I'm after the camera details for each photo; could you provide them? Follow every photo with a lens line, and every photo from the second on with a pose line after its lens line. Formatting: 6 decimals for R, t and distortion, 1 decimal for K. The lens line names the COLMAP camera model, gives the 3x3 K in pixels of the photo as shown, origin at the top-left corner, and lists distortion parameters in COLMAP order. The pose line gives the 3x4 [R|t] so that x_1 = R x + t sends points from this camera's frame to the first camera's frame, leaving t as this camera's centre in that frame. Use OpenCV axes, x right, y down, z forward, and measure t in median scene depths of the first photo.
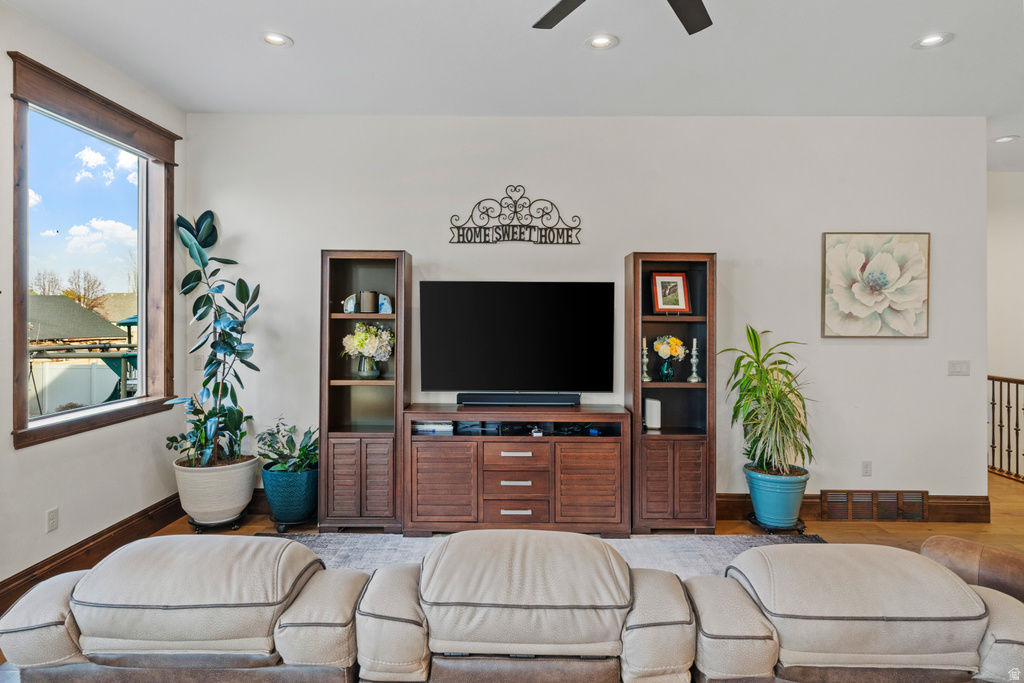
lens RADIAL K [[588.7, 0, 519.6], [0, 588.7, 319.4], [0, 0, 1]] dist [0.004941, 0.004177]
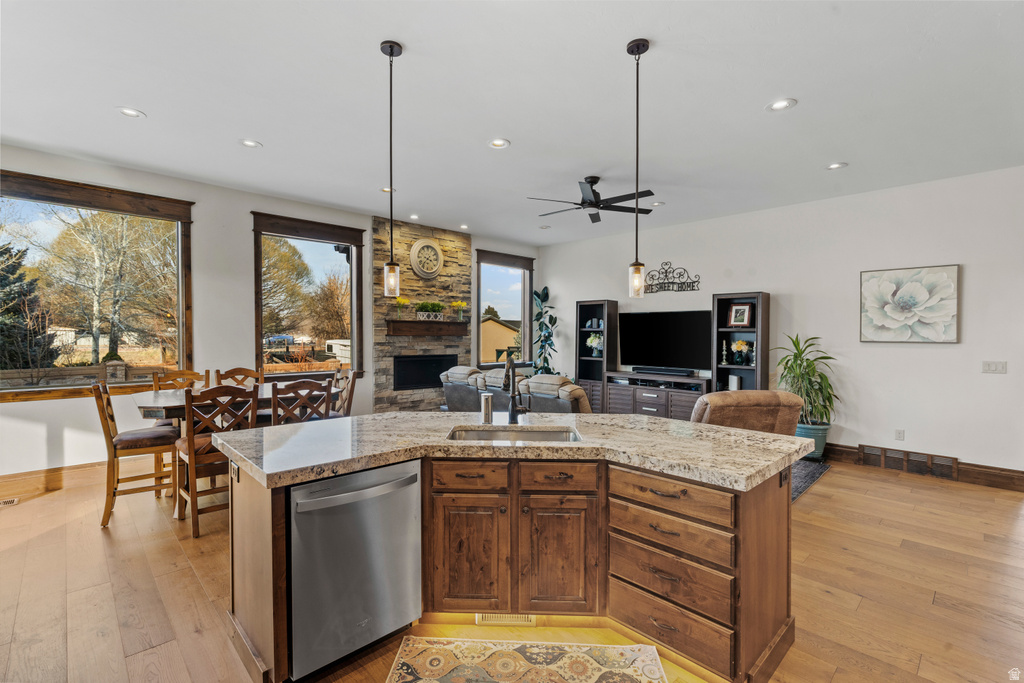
lens RADIAL K [[471.2, 0, 502.3], [0, 471.2, 338.8], [0, 0, 1]] dist [-0.002060, 0.000513]
pose [[0.695748, 0.007705, -0.718245, 0.742009], [-0.001321, 0.999954, 0.009448, 0.012603], [0.718285, -0.005625, 0.695727, -0.480186]]
